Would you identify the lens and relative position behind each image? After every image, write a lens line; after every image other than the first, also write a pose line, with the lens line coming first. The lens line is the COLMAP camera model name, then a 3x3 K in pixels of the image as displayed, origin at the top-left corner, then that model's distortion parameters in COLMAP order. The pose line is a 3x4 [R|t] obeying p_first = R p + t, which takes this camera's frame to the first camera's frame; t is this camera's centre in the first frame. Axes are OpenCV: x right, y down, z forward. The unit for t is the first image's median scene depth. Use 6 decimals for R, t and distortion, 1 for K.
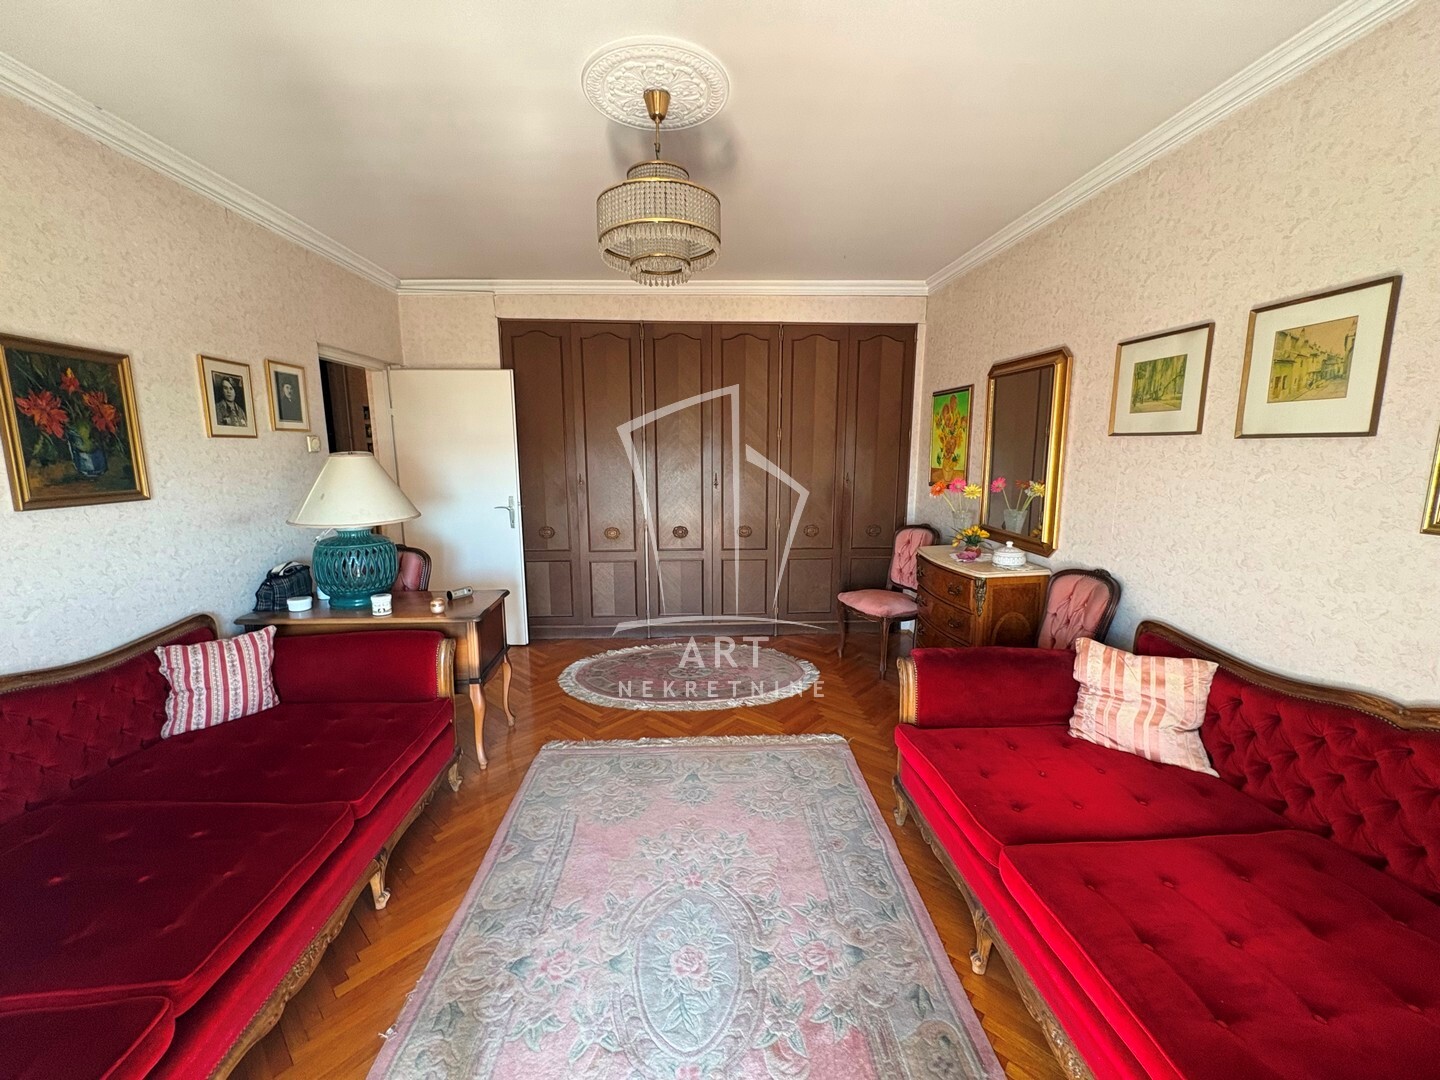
lens RADIAL K [[574.4, 0, 718.6], [0, 574.4, 533.0], [0, 0, 1]] dist [0.000422, -0.001214]
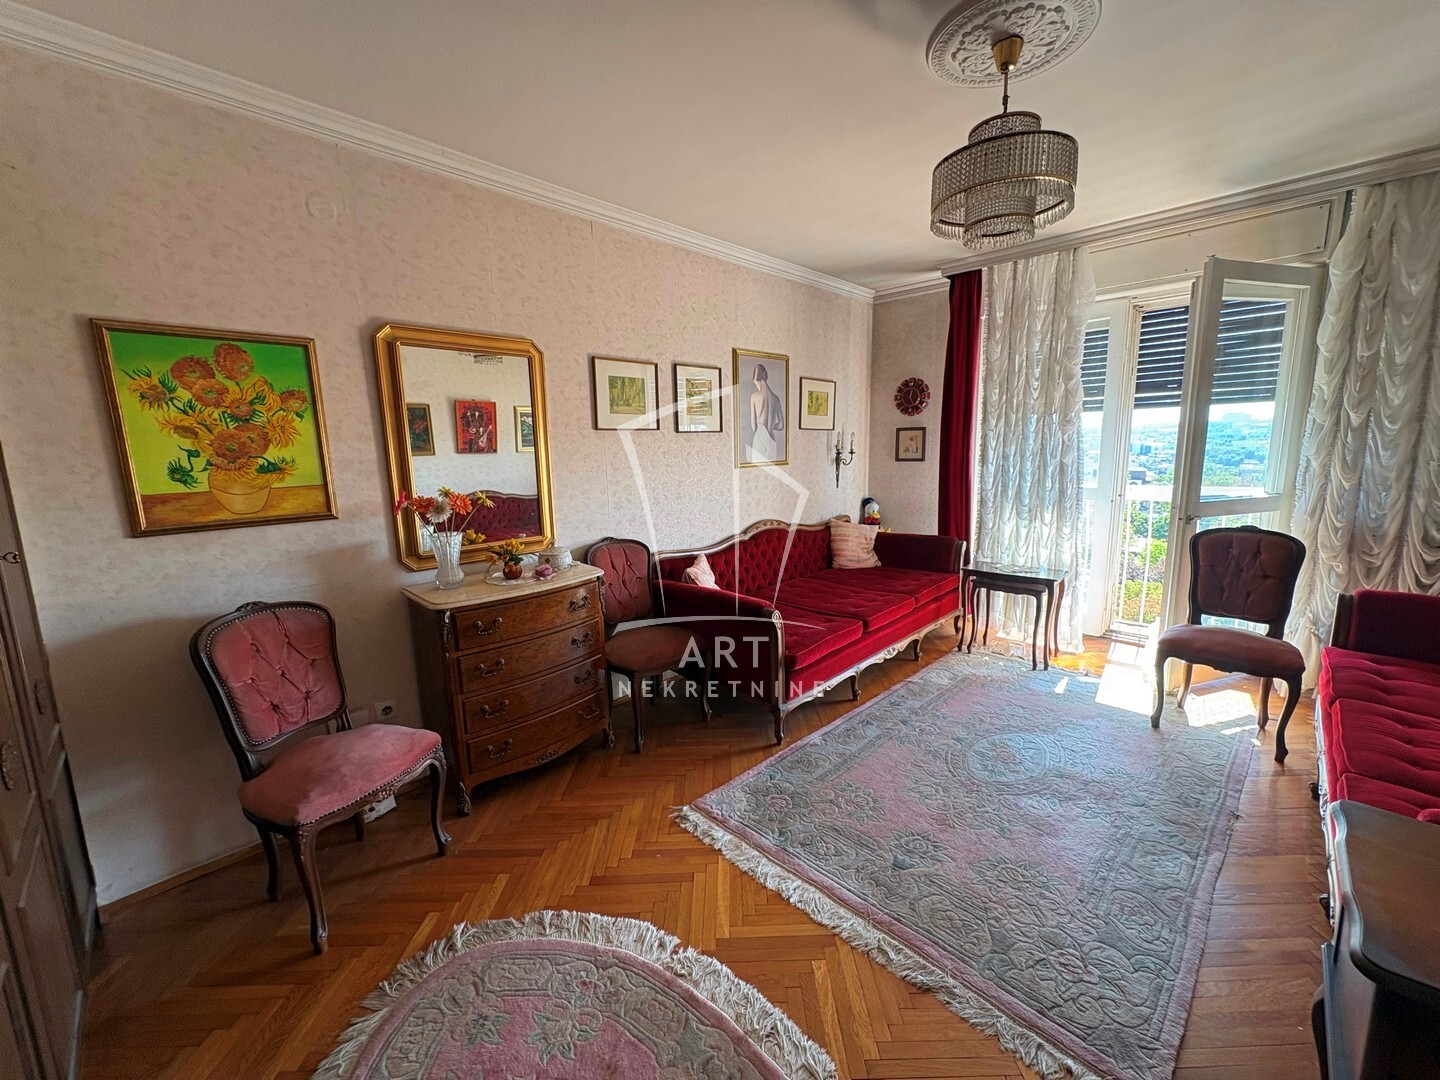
lens RADIAL K [[574.4, 0, 719.3], [0, 574.4, 540.5], [0, 0, 1]] dist [0.000422, -0.001214]
pose [[-0.673469, -0.106966, 0.731436, -0.471535], [0.135228, 0.954951, 0.264164, -0.259994], [-0.726741, 0.276817, -0.628665, 1.835284]]
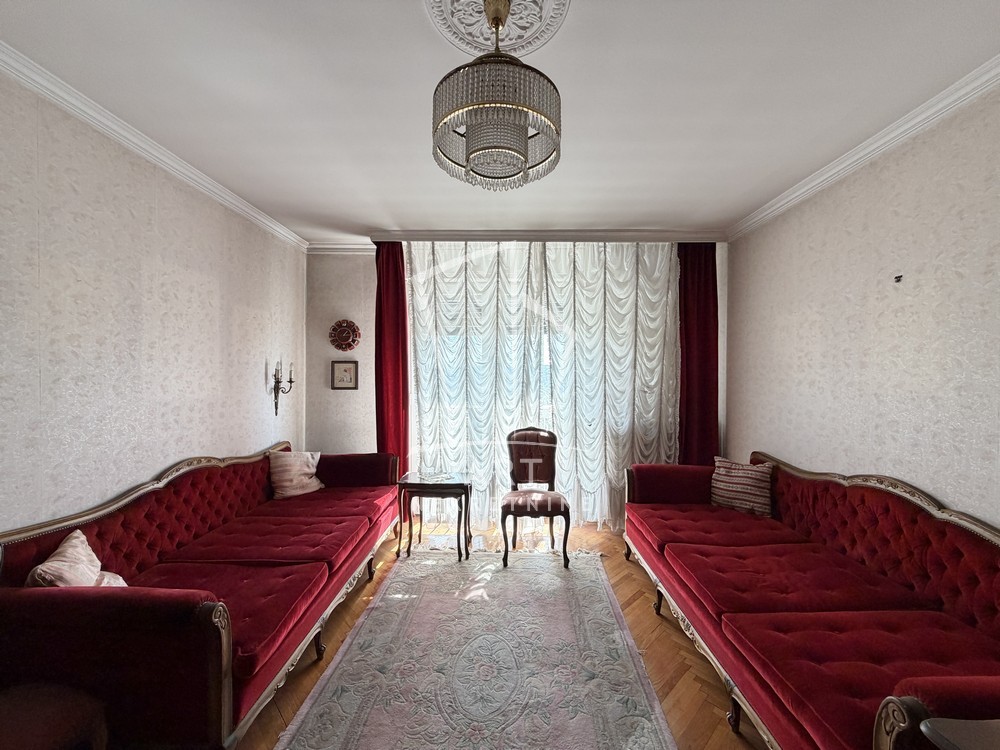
lens RADIAL K [[398.2, 0, 497.5], [0, 398.2, 376.6], [0, 0, 1]] dist [-0.002898, 0.000327]
pose [[-0.997096, -0.004598, 0.076021, -0.134167], [0.007691, 0.986995, 0.160568, -0.205514], [-0.075770, 0.160686, -0.984093, 1.518454]]
